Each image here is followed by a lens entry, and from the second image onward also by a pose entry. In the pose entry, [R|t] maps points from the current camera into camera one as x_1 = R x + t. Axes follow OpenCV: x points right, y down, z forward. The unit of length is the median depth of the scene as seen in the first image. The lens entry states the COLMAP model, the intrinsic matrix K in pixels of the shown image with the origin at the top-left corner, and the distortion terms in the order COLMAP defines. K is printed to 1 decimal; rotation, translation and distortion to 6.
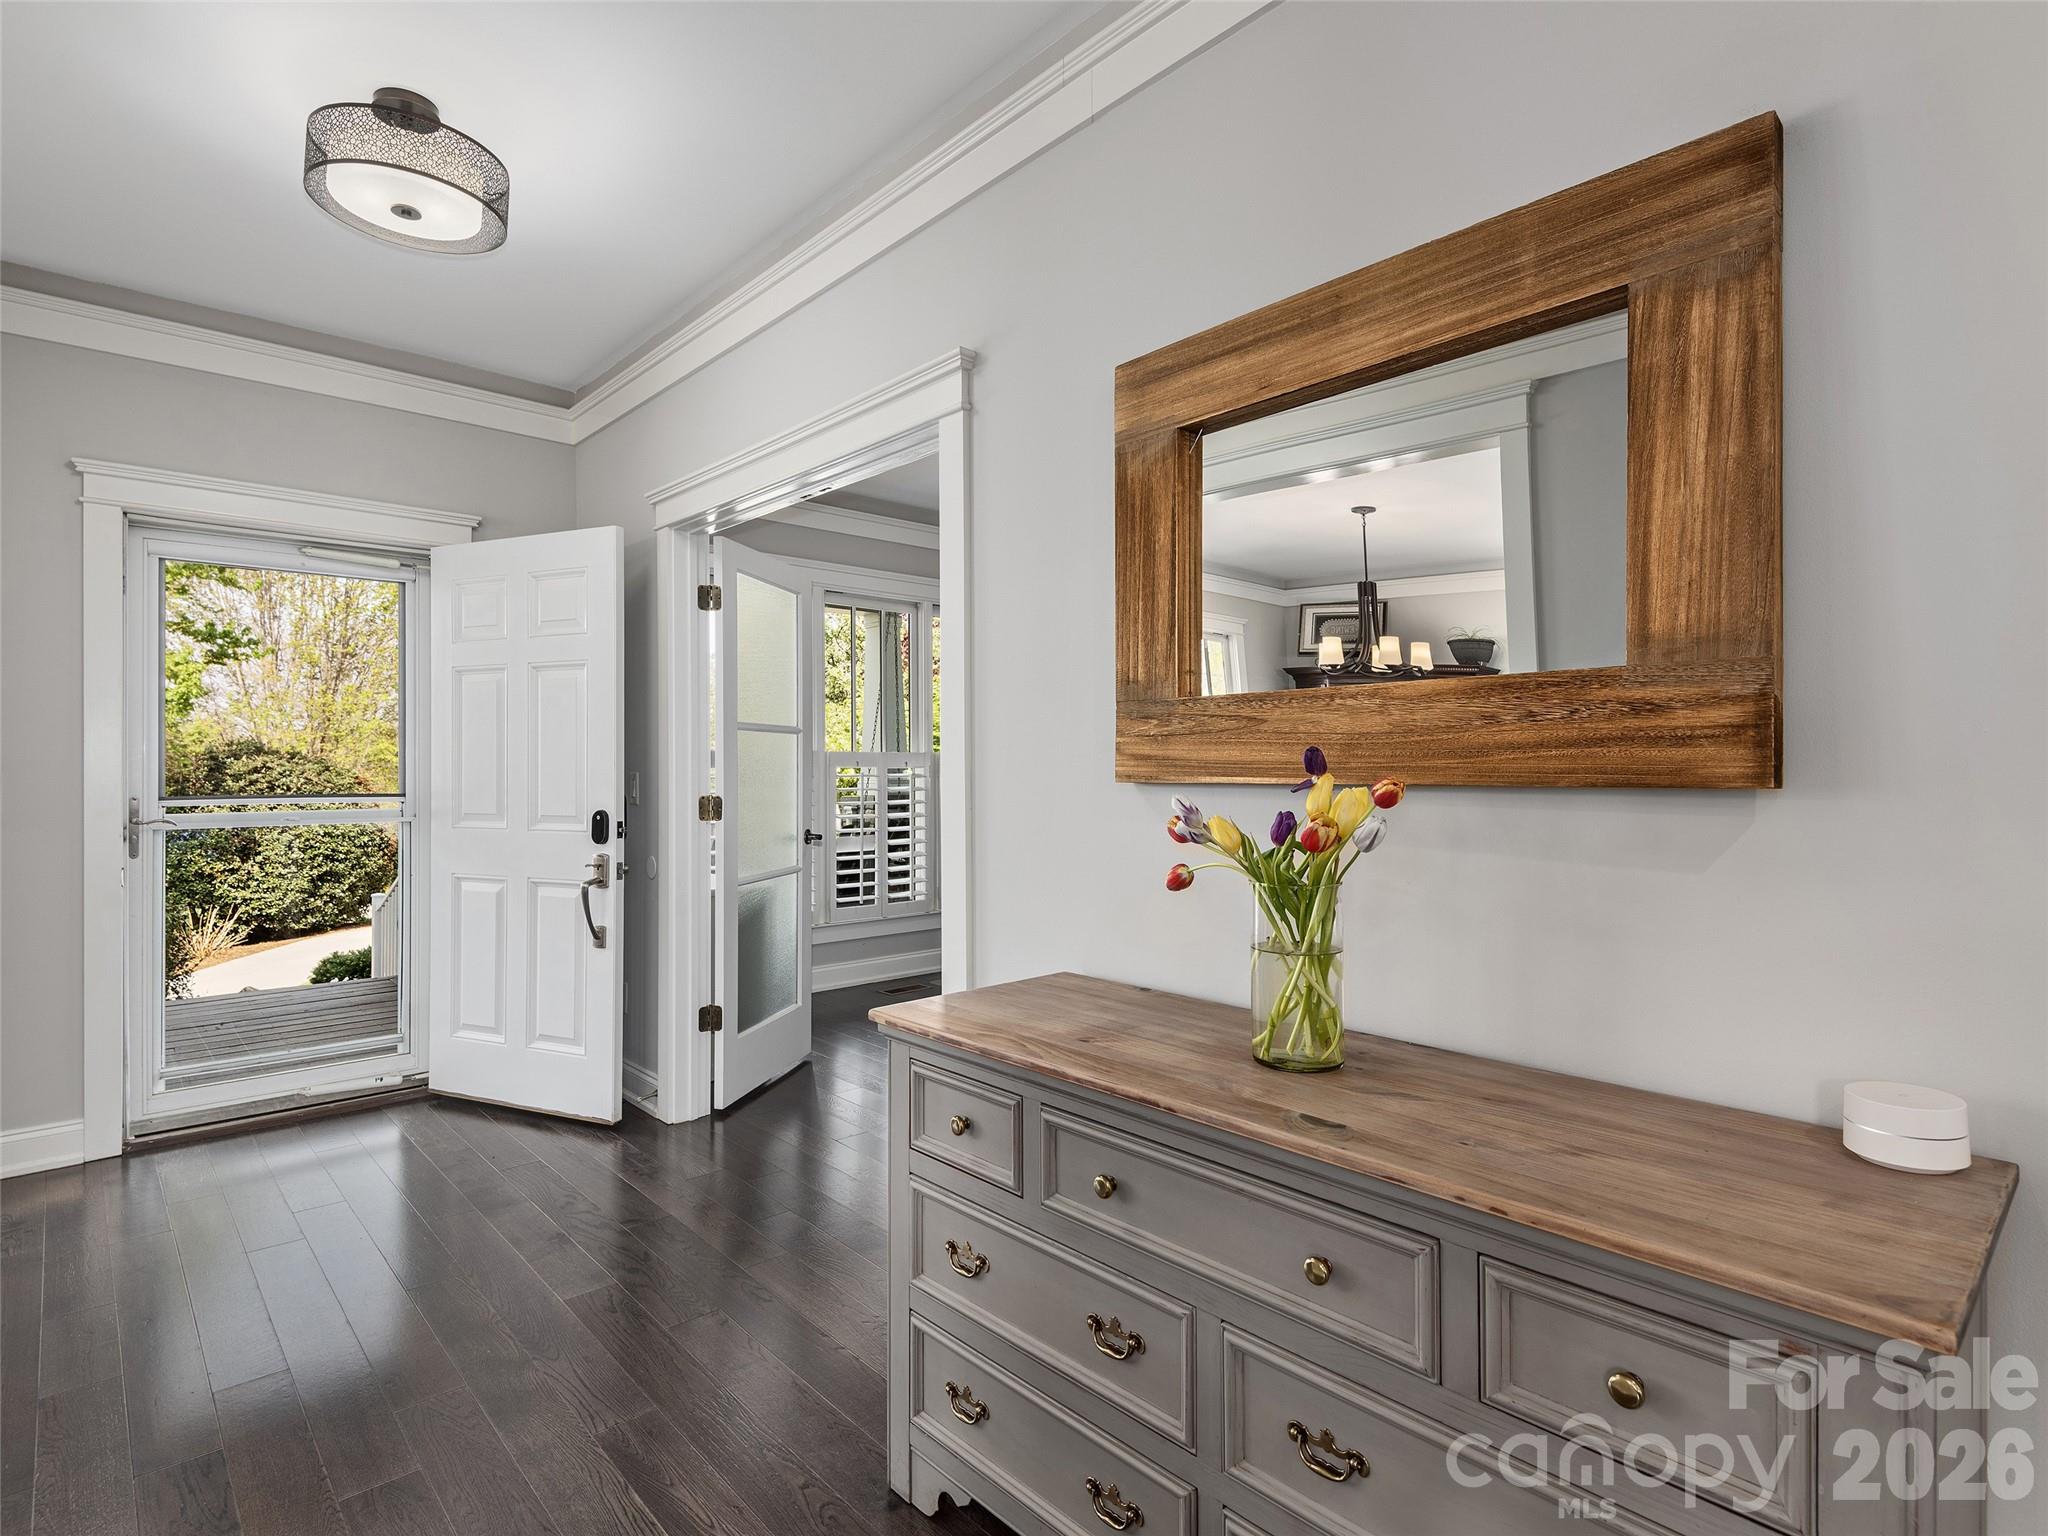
lens RADIAL K [[1041.0, 0, 1042.4], [0, 1041.0, 770.1], [0, 0, 1]] dist [0.020134, -0.007384]
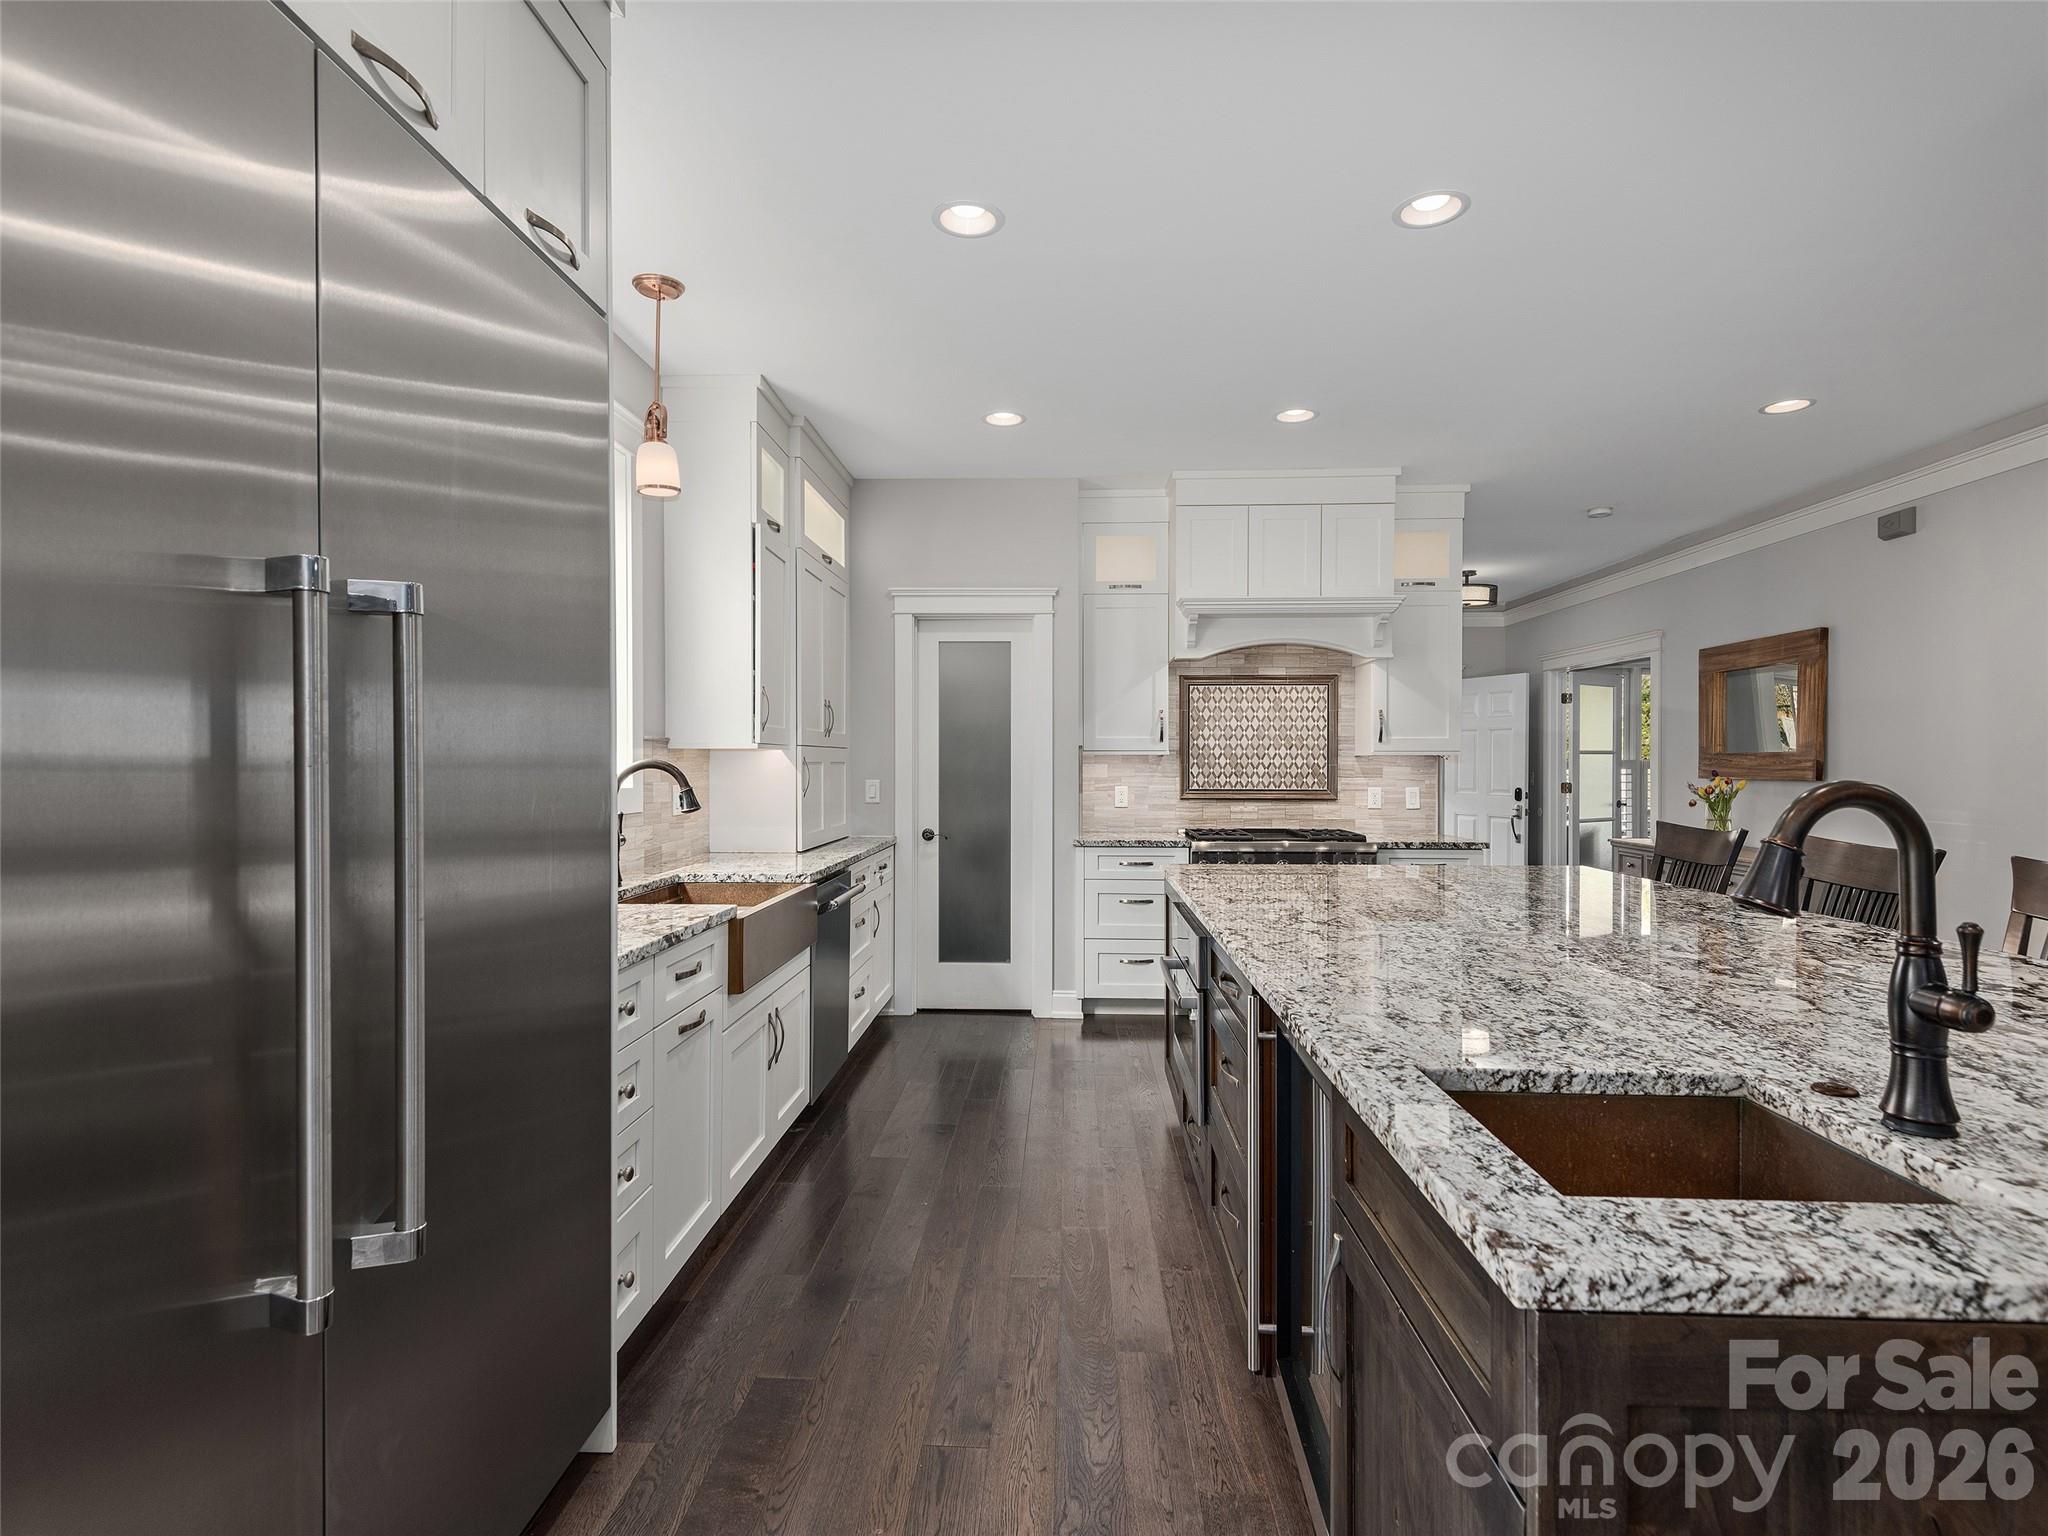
lens RADIAL K [[1041.0, 0, 1034.8], [0, 1041.0, 767.6], [0, 0, 1]] dist [0.020134, -0.007384]
pose [[0.706881, 0.006207, -0.707306, 0.434919], [-0.003002, 0.999979, 0.005775, -0.016466], [0.707326, -0.001959, 0.706884, -1.310951]]
